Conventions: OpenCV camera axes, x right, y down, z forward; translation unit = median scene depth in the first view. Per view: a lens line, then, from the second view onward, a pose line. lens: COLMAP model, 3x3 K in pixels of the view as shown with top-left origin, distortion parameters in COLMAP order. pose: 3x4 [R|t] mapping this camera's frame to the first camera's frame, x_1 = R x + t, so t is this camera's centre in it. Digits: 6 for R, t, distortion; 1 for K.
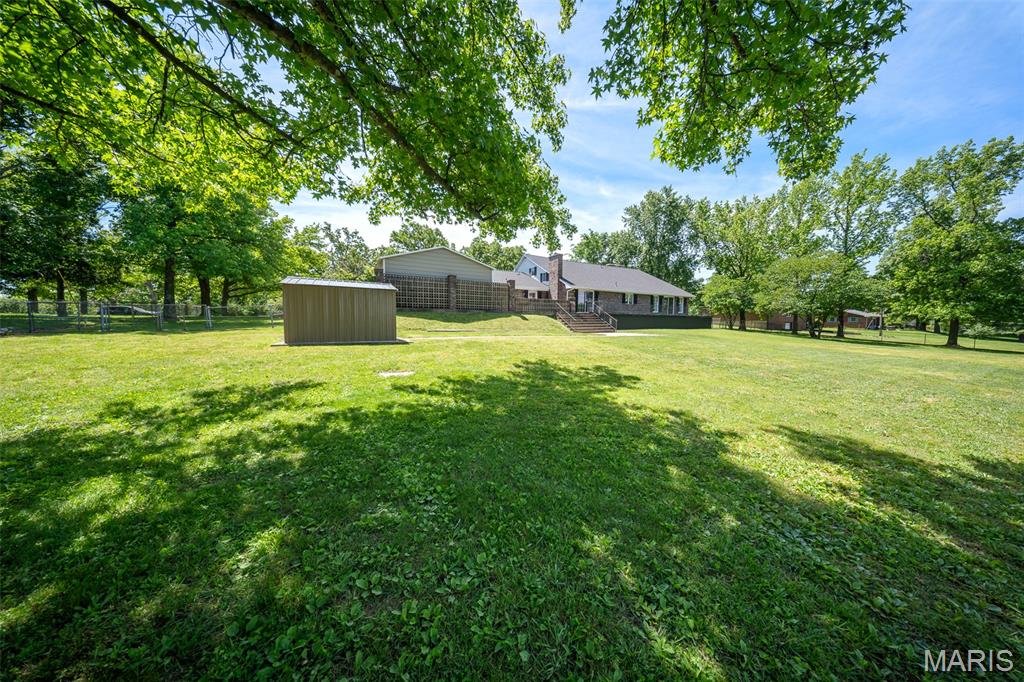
lens RADIAL K [[313.3, 0, 508.8], [0, 313.3, 340.7], [0, 0, 1]] dist [0.007389, -0.000087]
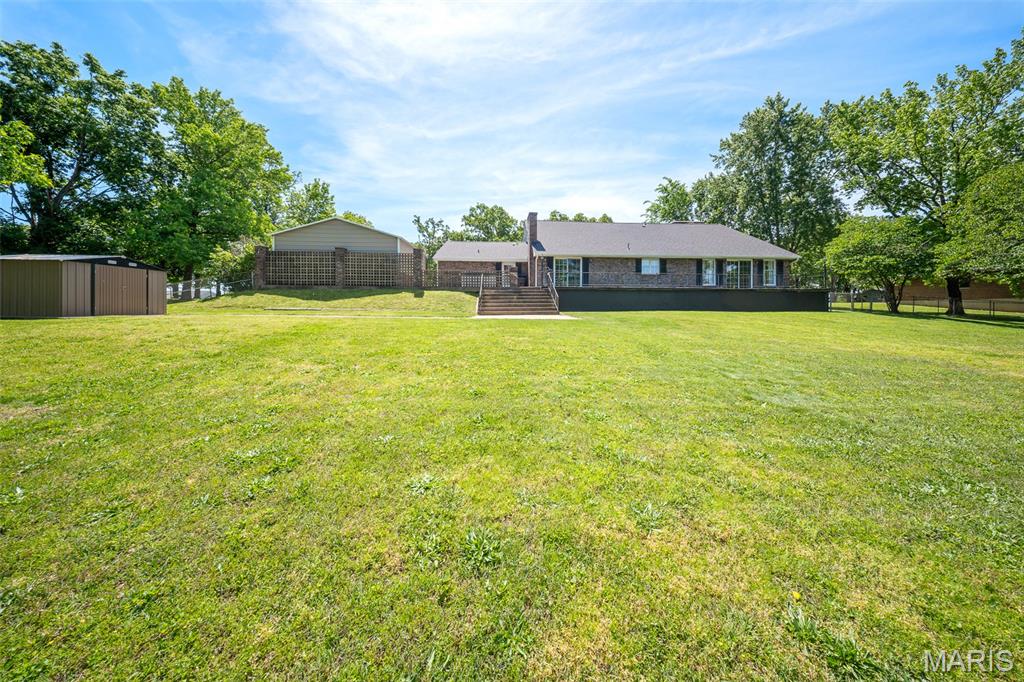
lens RADIAL K [[313.3, 0, 502.9], [0, 313.3, 308.6], [0, 0, 1]] dist [0.007389, -0.000087]
pose [[0.907058, 0.002955, -0.420996, 0.410908], [-0.021005, 0.999048, -0.038245, -0.008244], [0.420482, 0.043533, 0.906256, 0.265844]]
